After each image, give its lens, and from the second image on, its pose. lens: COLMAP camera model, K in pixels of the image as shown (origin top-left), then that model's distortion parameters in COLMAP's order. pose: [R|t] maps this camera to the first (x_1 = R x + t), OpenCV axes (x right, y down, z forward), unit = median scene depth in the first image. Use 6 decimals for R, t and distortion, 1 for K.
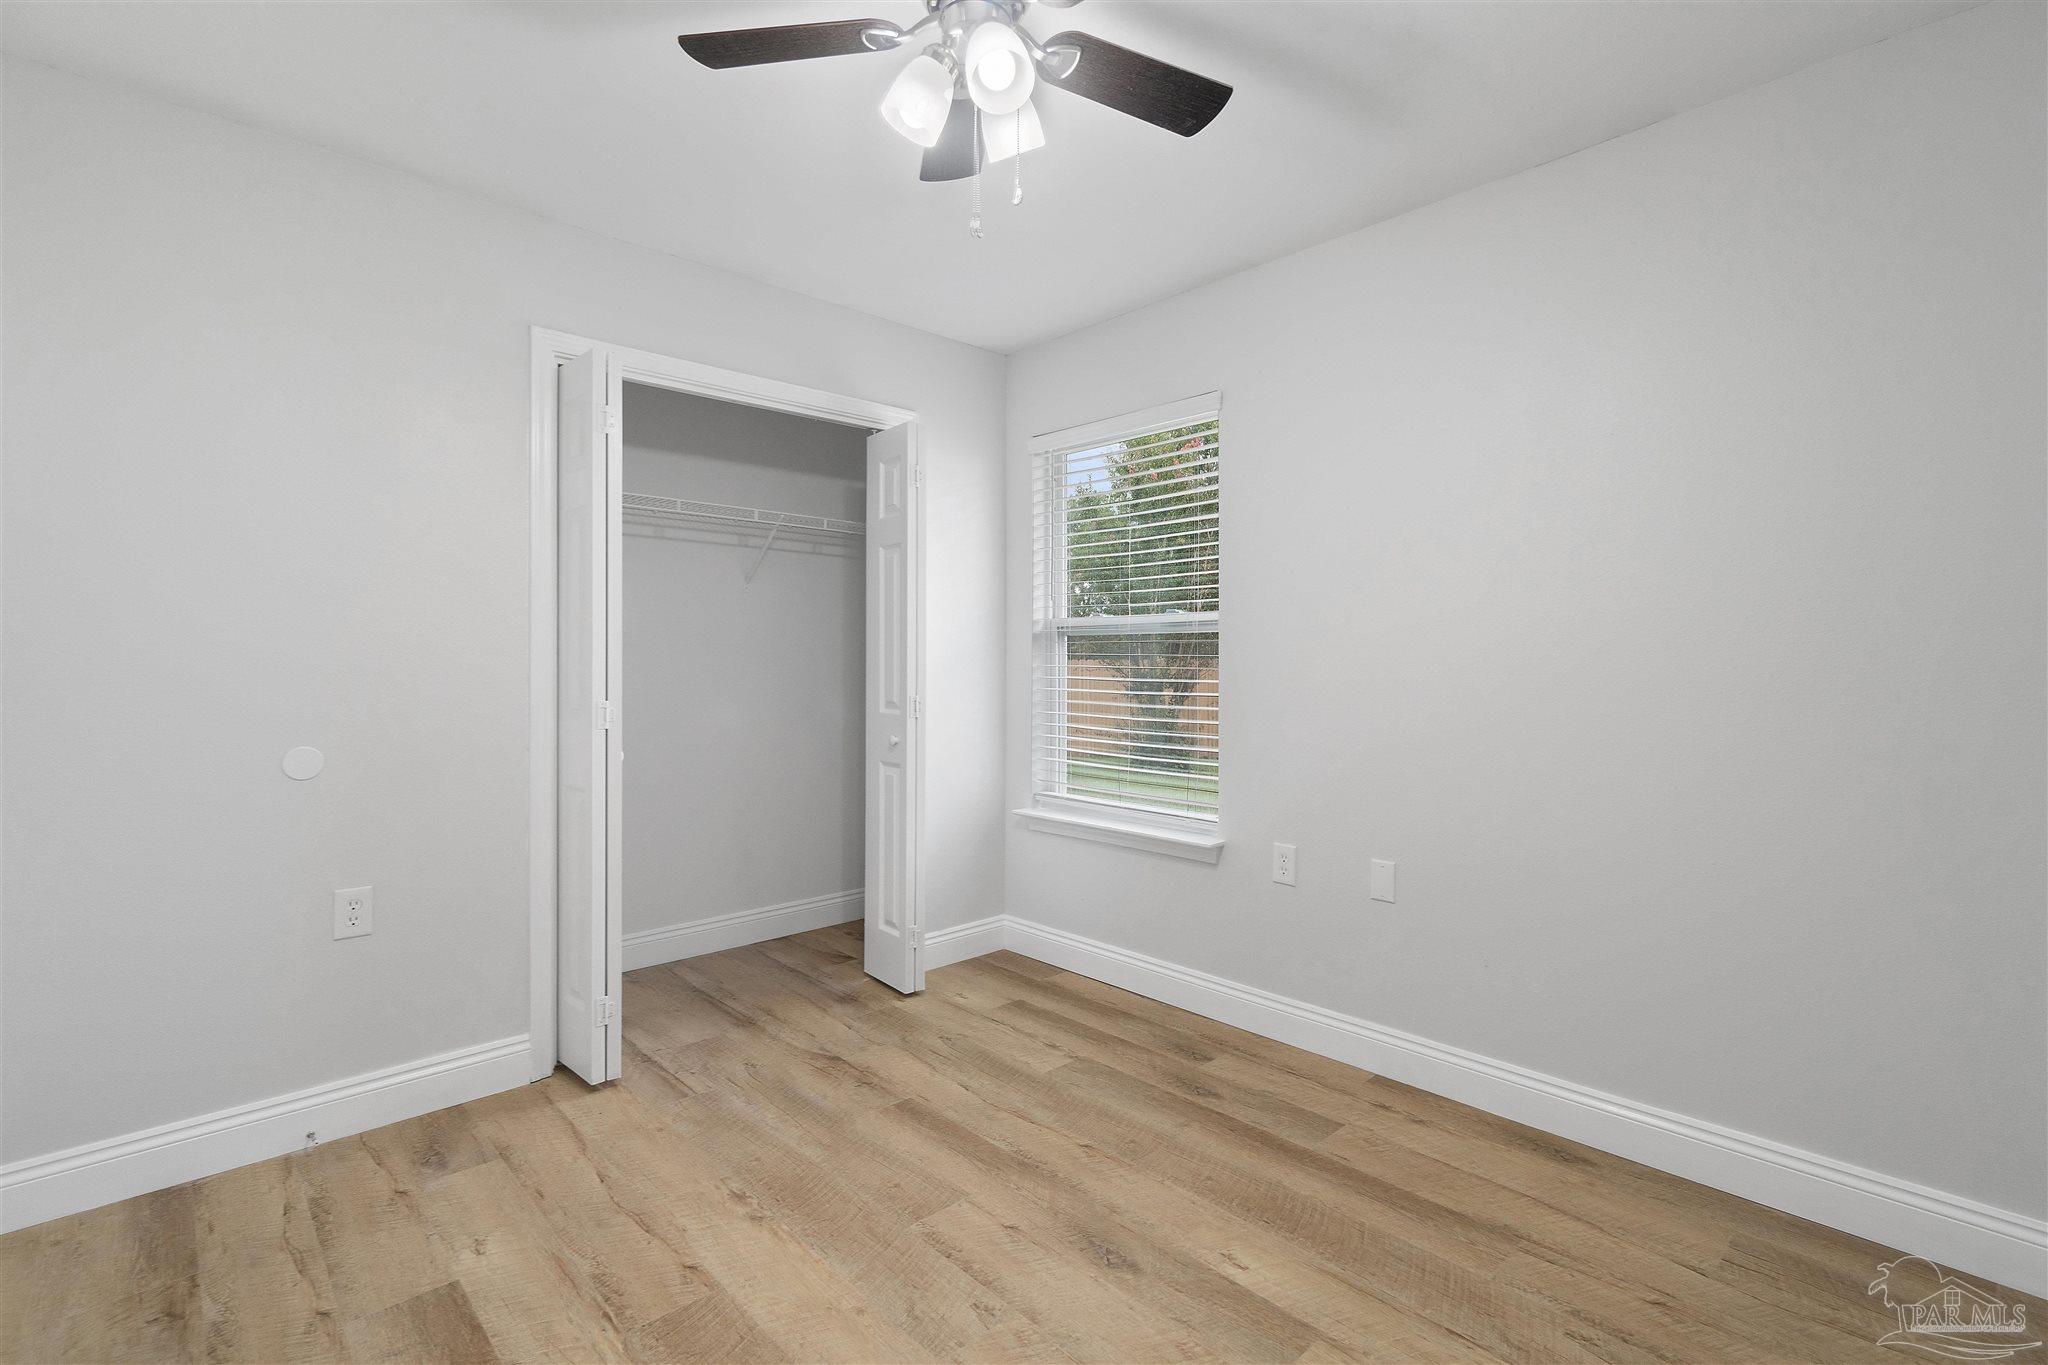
lens RADIAL K [[907.4, 0, 1037.6], [0, 907.4, 663.4], [0, 0, 1]] dist [-0.000253, -0.000495]
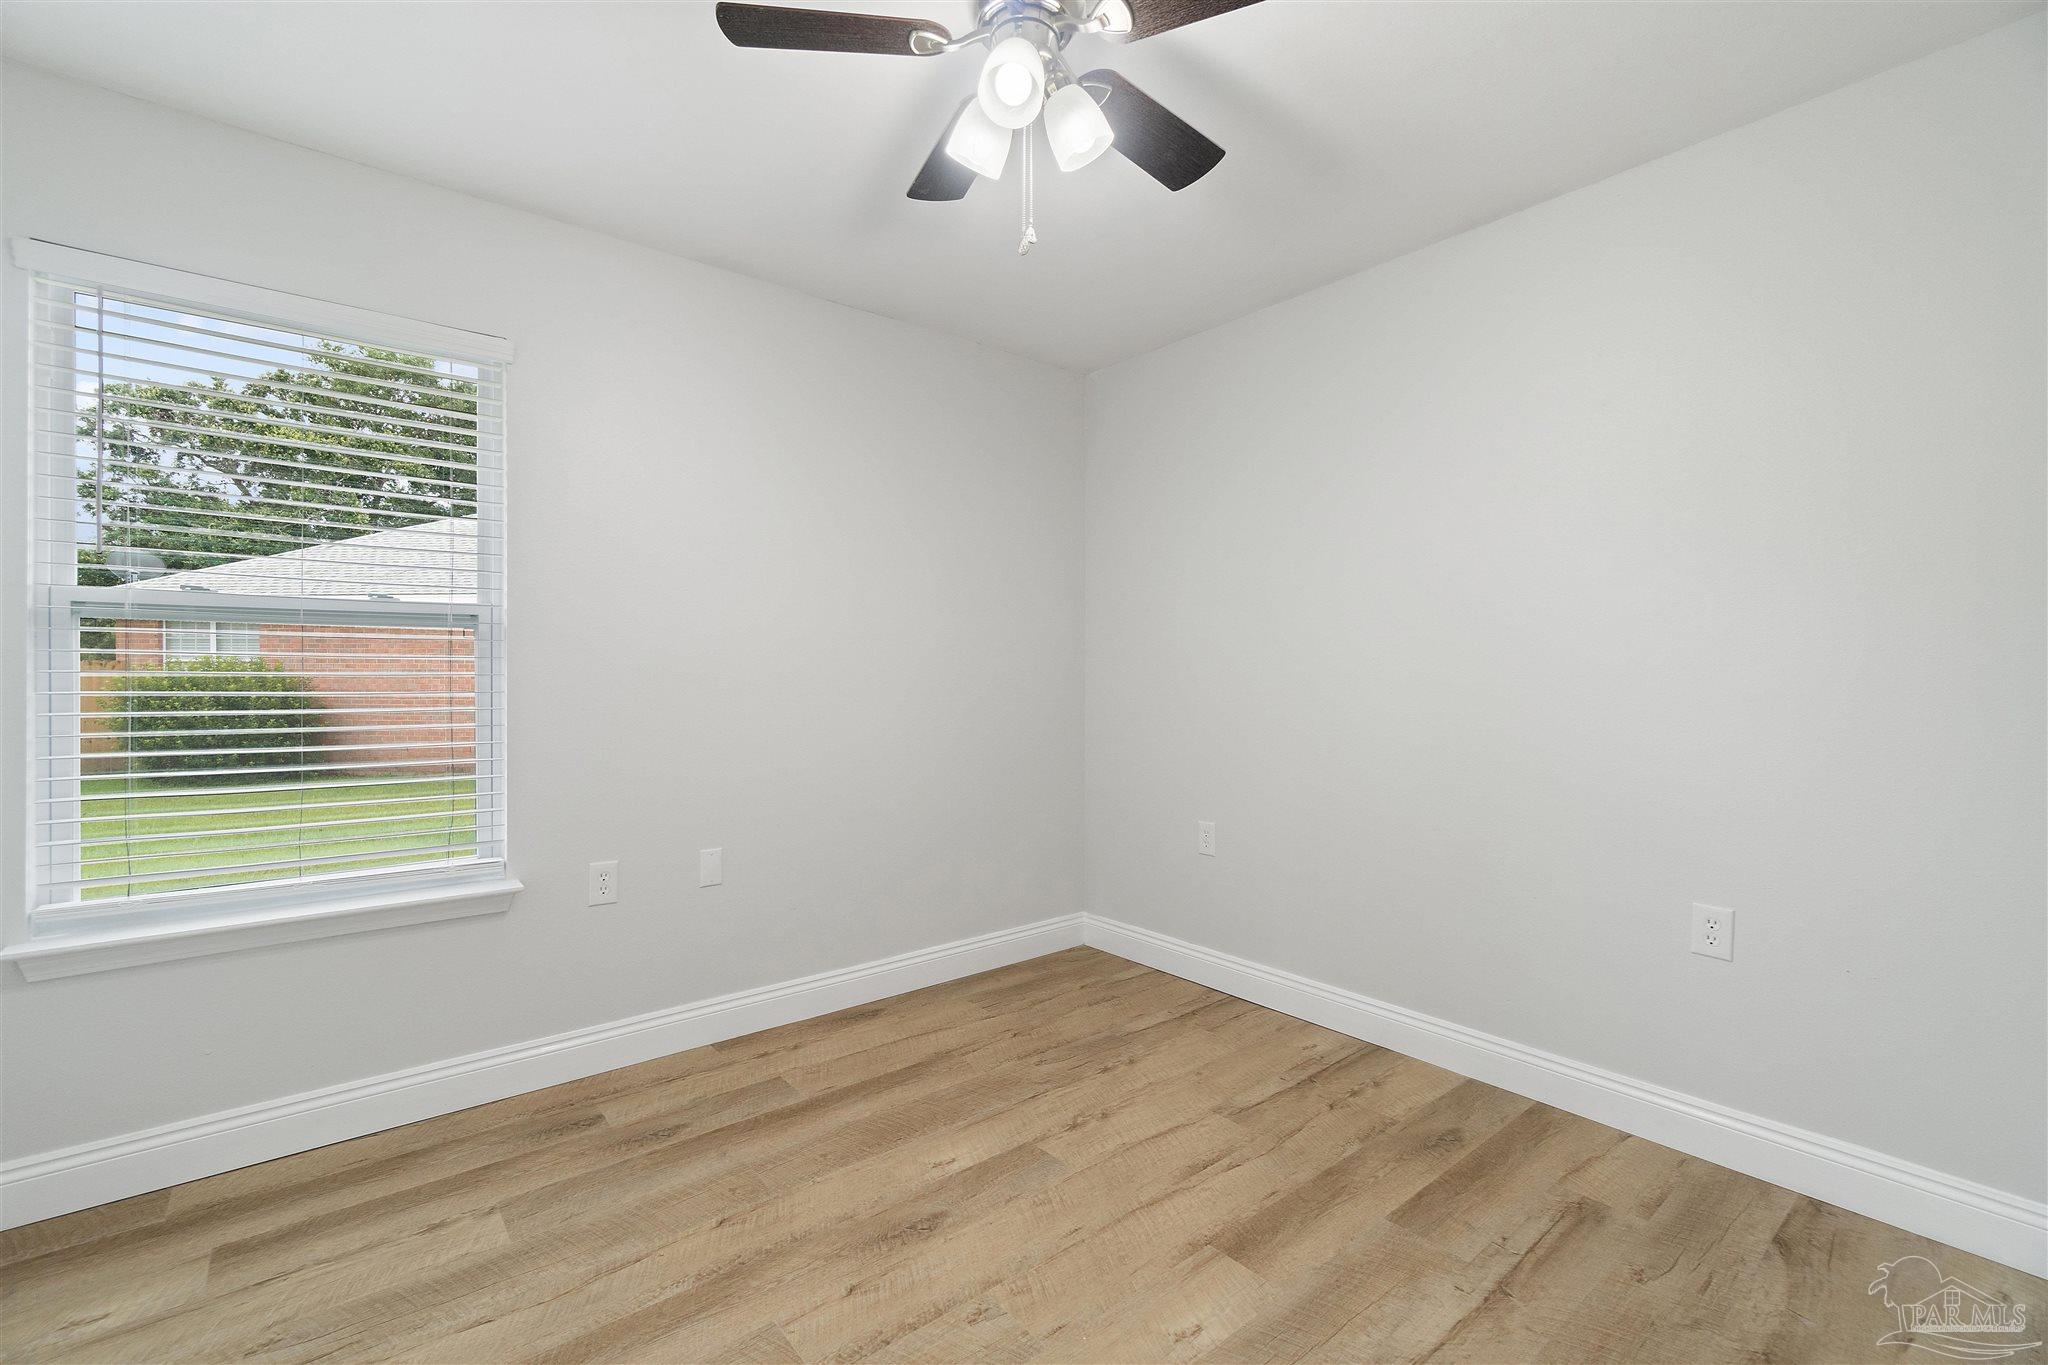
lens RADIAL K [[834.5, 0, 1019.5], [0, 834.5, 674.8], [0, 0, 1]] dist [-0.002776, 0.000048]
pose [[0.115289, -0.006454, 0.993311, -0.659357], [-0.003462, 0.999970, 0.006899, -0.002449], [-0.993326, -0.004234, 0.115264, 0.581419]]
